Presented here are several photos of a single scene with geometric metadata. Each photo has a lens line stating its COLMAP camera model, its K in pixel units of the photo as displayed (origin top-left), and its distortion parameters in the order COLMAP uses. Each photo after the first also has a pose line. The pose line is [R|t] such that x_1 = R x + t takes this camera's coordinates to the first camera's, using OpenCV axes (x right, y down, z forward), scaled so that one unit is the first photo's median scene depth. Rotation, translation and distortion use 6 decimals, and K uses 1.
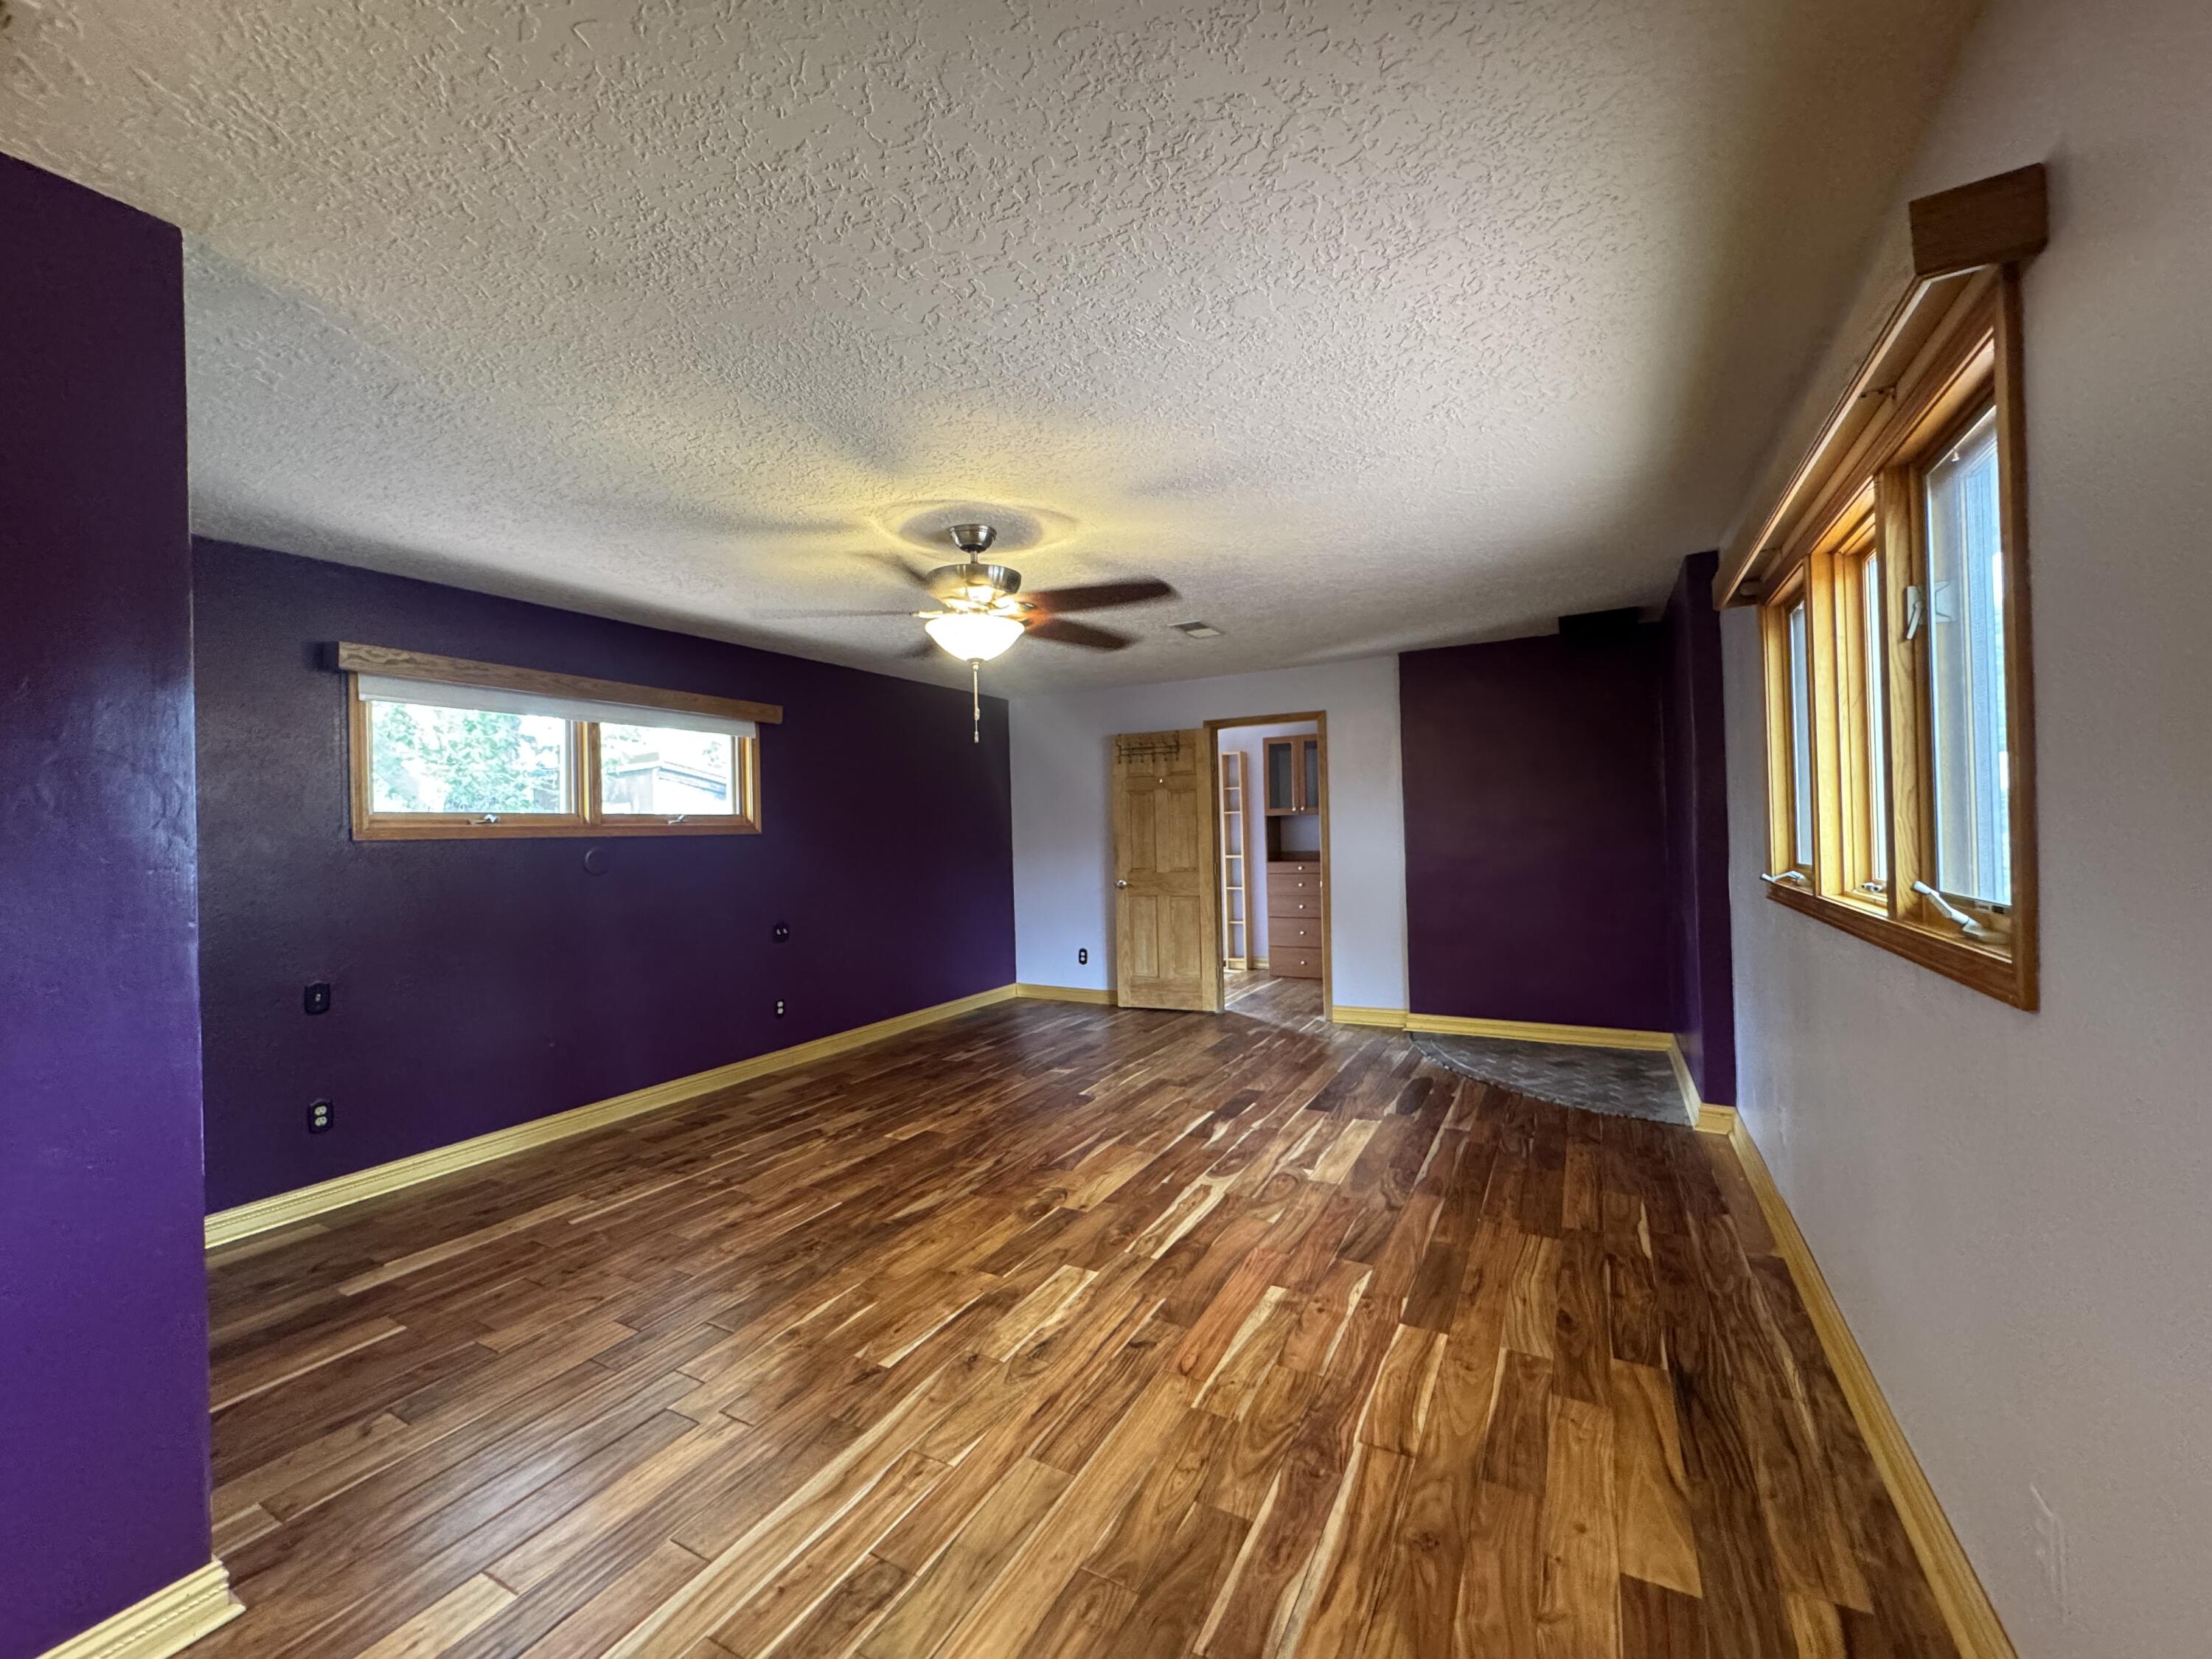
lens RADIAL K [[884.8, 0, 1103.4], [0, 884.8, 826.4], [0, 0, 1]] dist [-0.000516, 0.000310]
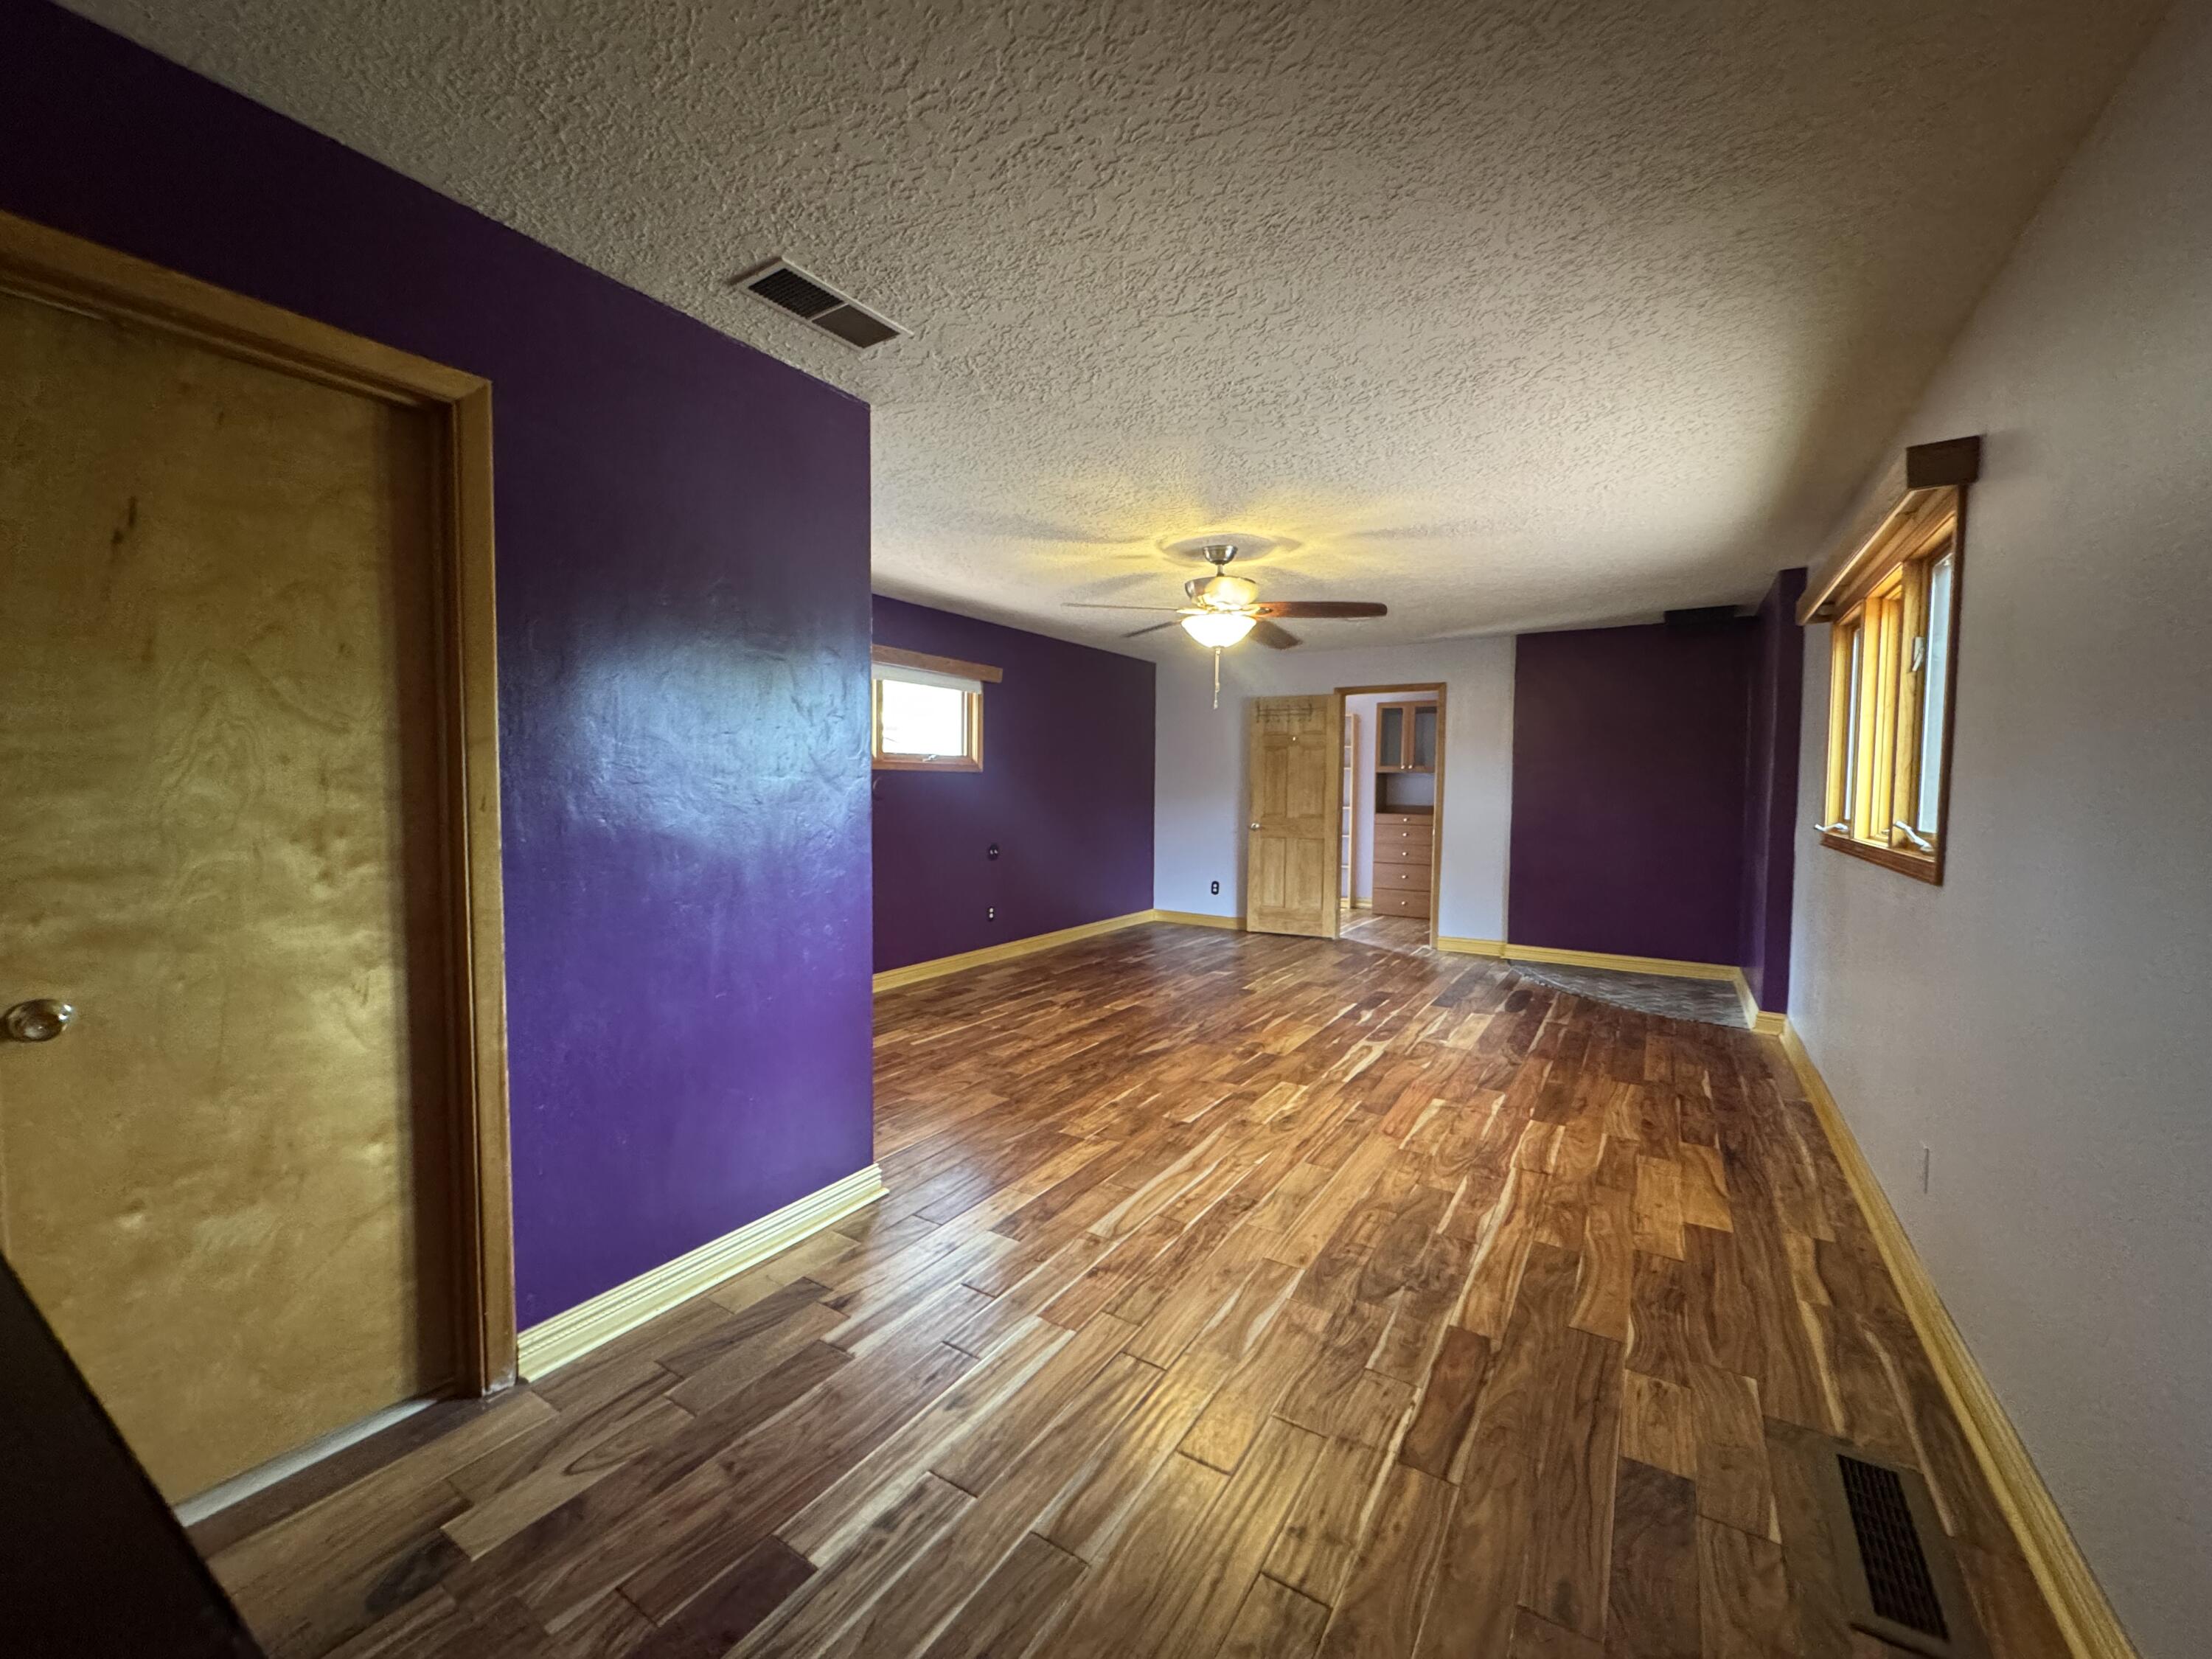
lens RADIAL K [[882.6, 0, 1107.3], [0, 882.6, 827.0], [0, 0, 1]] dist [0.002121, 0.000198]
pose [[0.997552, 0.037909, -0.058762, -0.249620], [-0.034564, 0.997780, 0.056926, 0.015851], [0.060789, -0.054756, 0.996648, -0.399221]]
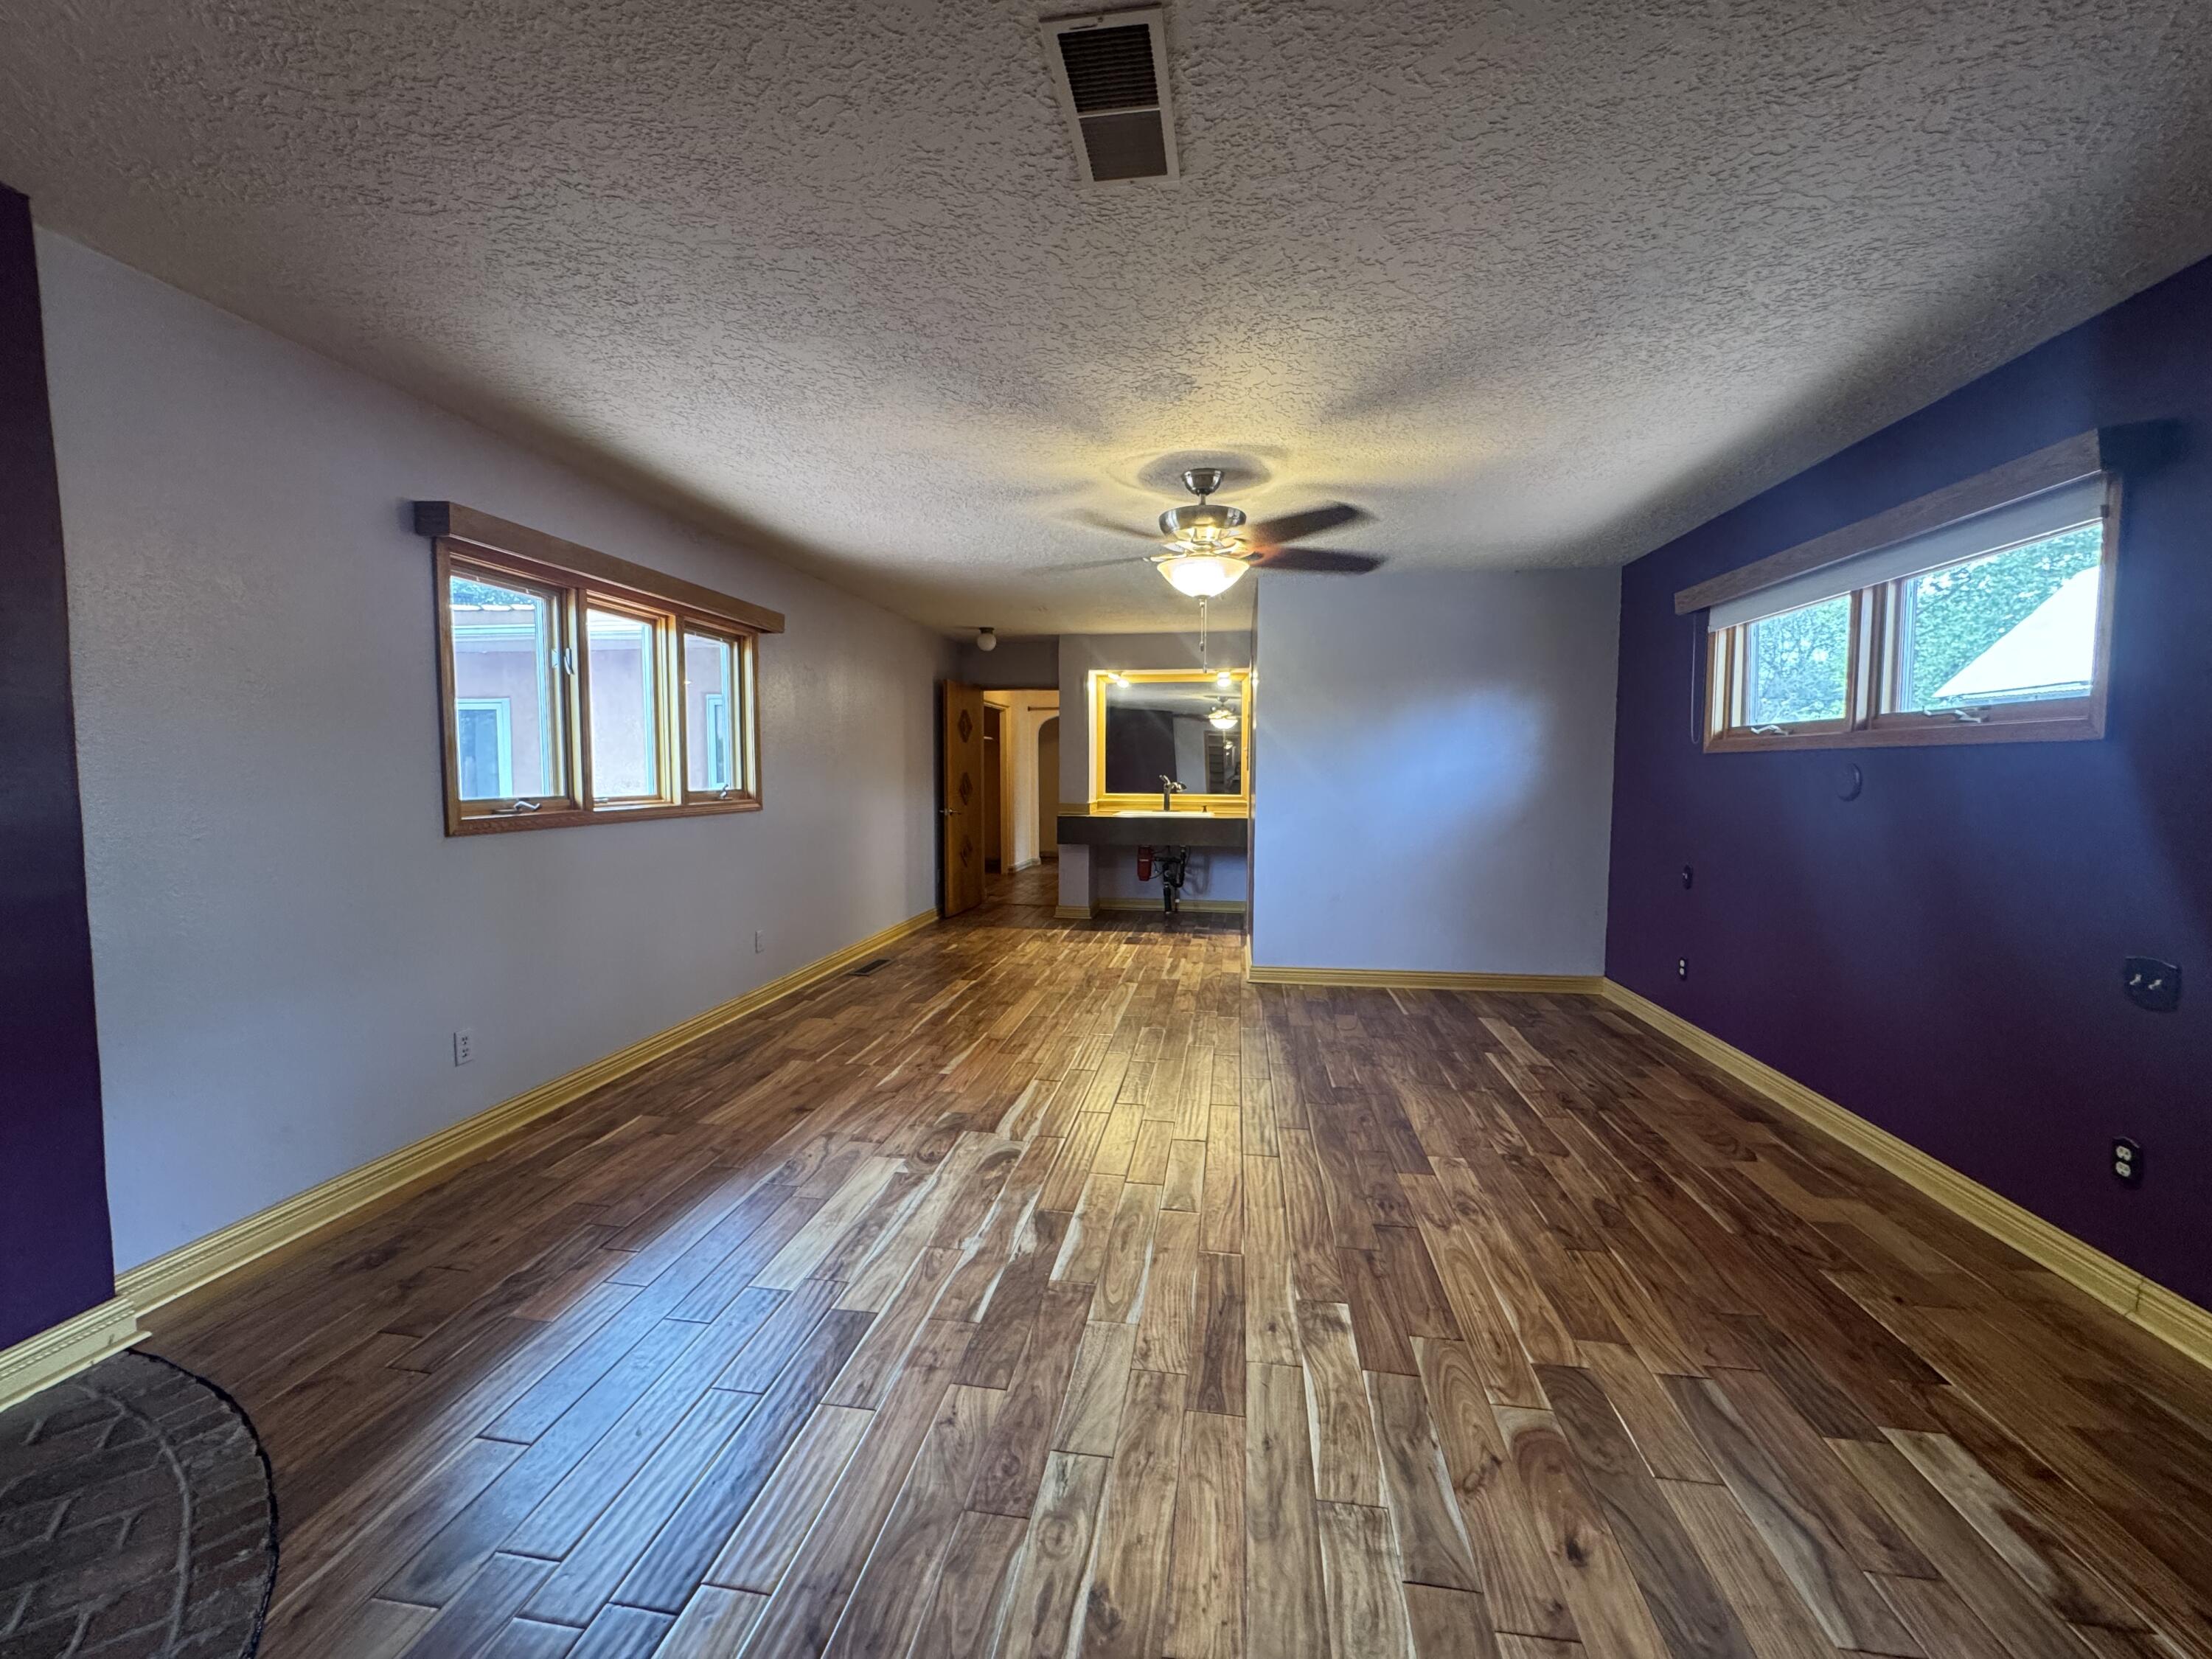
lens RADIAL K [[884.8, 0, 1103.4], [0, 884.8, 826.4], [0, 0, 1]] dist [-0.000516, 0.000310]
pose [[-0.938475, 0.045392, -0.342351, 0.395732], [0.024005, 0.997501, 0.066454, 0.019326], [0.344512, 0.054147, -0.937219, 2.232971]]
